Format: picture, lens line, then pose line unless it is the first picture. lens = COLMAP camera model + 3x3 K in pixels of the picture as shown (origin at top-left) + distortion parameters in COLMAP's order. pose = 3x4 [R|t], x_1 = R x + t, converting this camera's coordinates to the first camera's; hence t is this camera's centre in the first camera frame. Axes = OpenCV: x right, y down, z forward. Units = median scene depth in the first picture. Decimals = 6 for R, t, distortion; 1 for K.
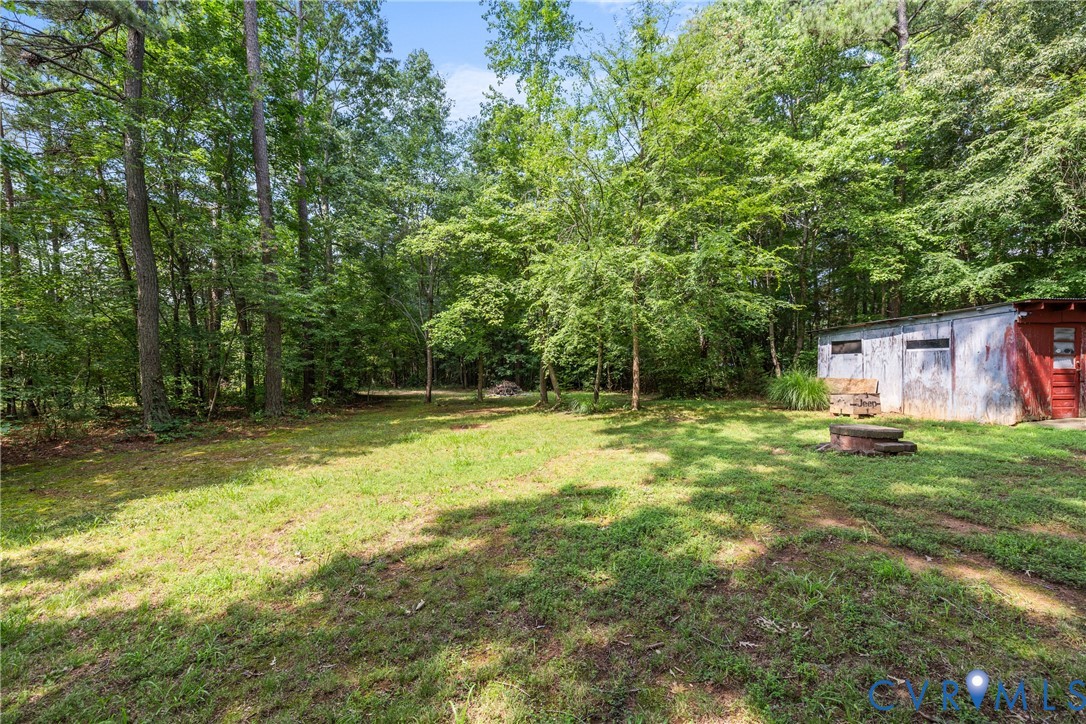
lens RADIAL K [[456.6, 0, 543.4], [0, 456.6, 363.7], [0, 0, 1]] dist [0.002124, 0.000586]
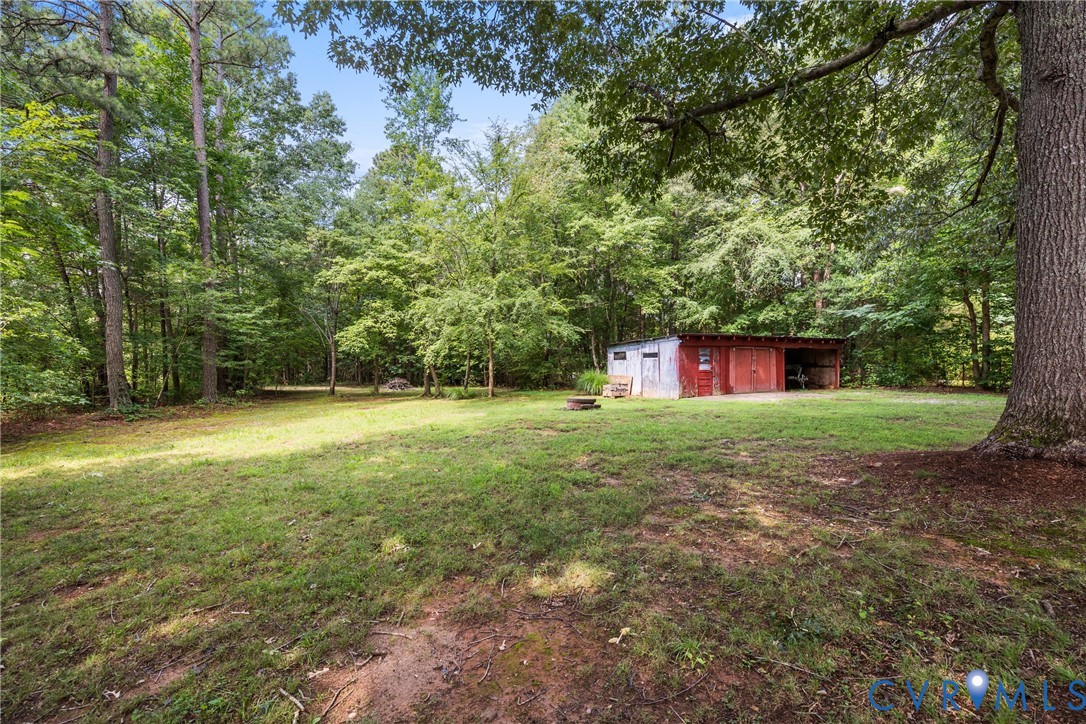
lens RADIAL K [[456.6, 0, 541.3], [0, 456.6, 358.8], [0, 0, 1]] dist [0.002124, 0.000586]
pose [[0.975651, 0.010783, 0.219065, 0.040184], [-0.008449, 0.999897, -0.011589, -0.004526], [-0.219168, 0.009456, 0.975641, -0.461684]]
